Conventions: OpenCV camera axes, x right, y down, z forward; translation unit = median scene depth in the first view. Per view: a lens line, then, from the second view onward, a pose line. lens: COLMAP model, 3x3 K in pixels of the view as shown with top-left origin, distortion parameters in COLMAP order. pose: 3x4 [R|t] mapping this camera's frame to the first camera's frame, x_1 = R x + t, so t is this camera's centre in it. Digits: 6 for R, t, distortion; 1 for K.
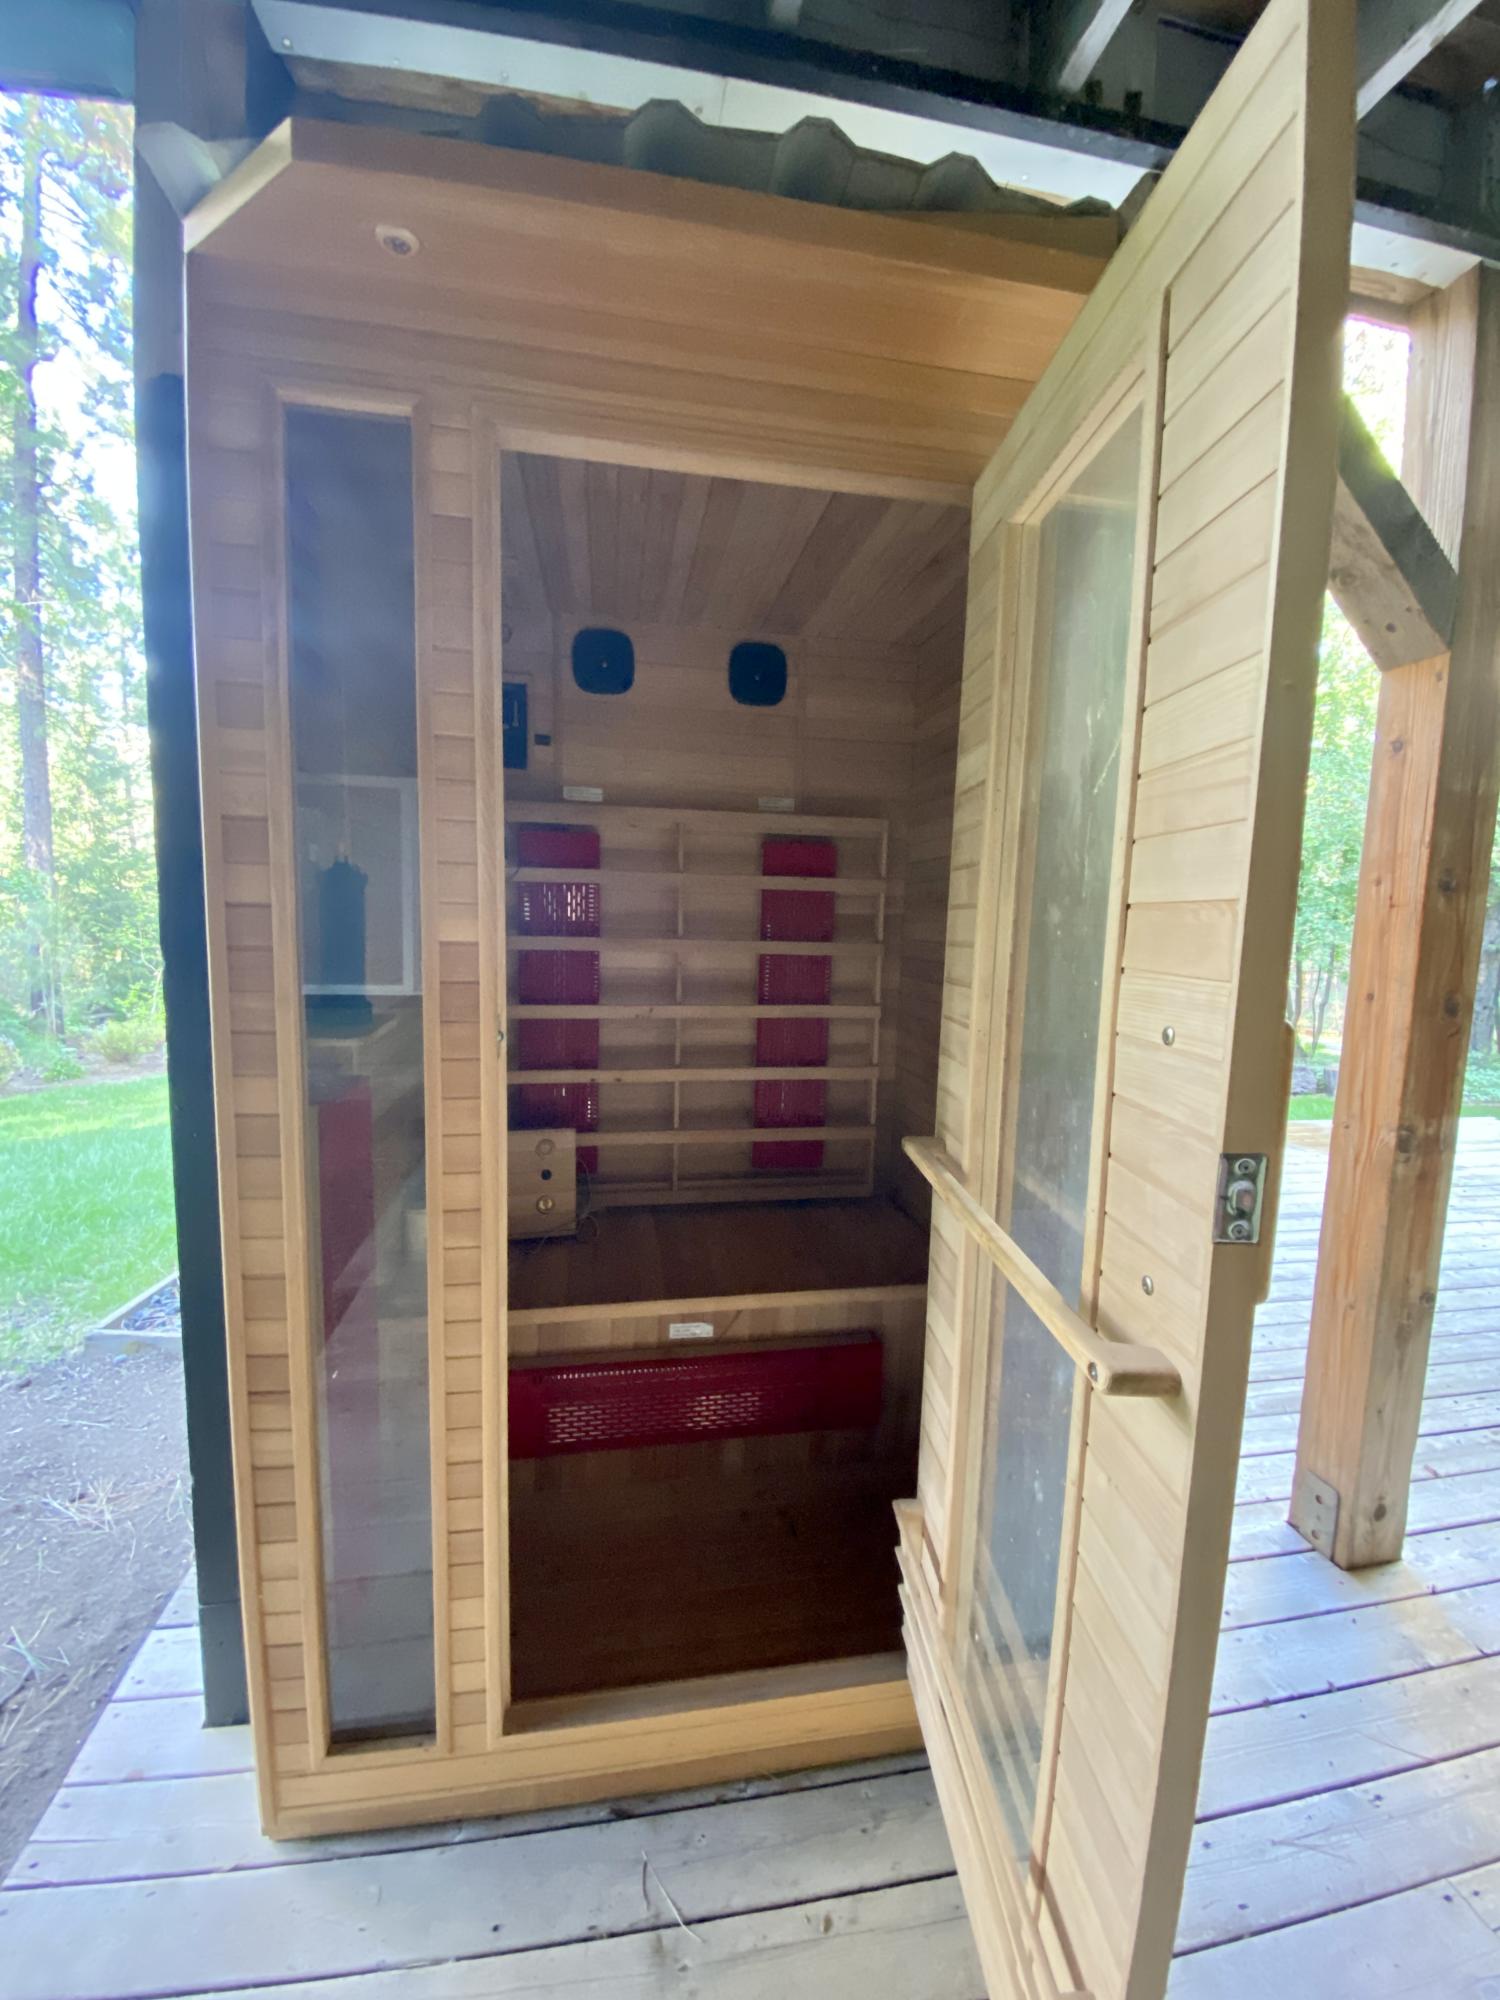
lens RADIAL K [[797.0, 0, 763.6], [0, 797.0, 1001.4], [0, 0, 1]] dist [0.006953, -0.012907]
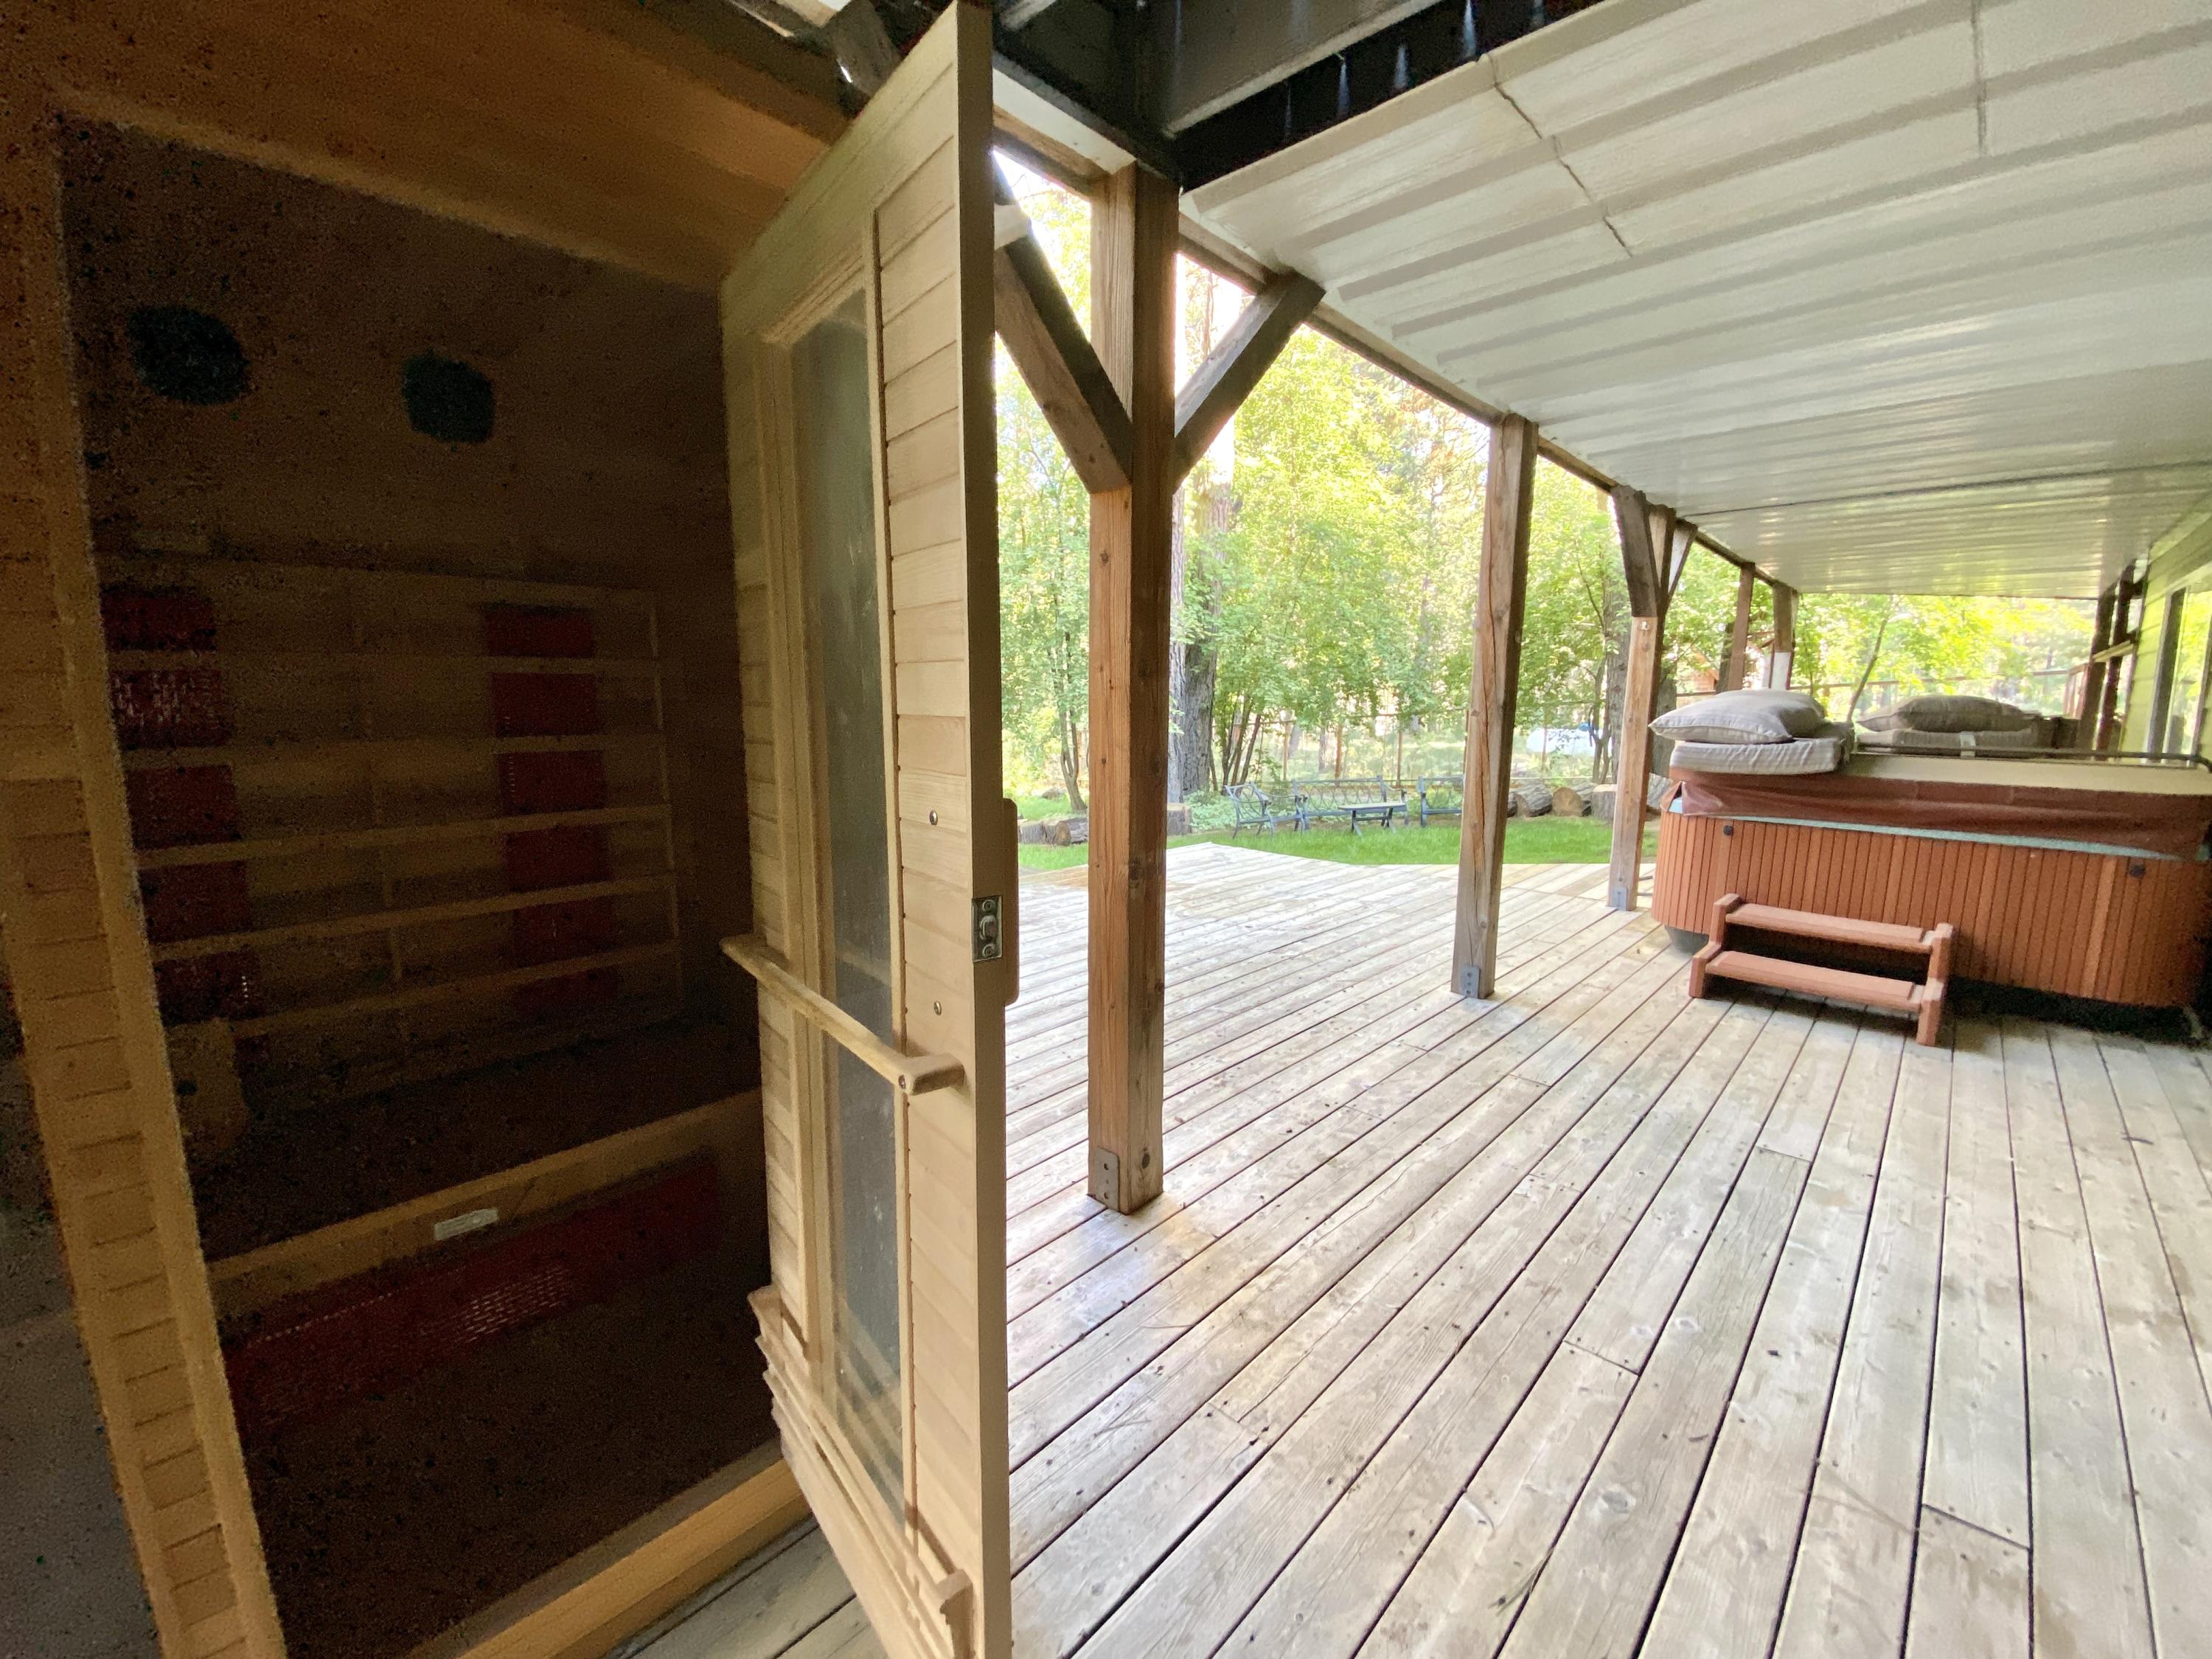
lens RADIAL K [[881.5, 0, 1095.7], [0, 881.5, 823.5], [0, 0, 1]] dist [0.006953, -0.012907]
pose [[0.820068, -0.109341, 0.561723, -0.038554], [0.080901, 0.993870, 0.075351, -0.014976], [-0.566519, -0.016349, 0.823887, -0.154465]]
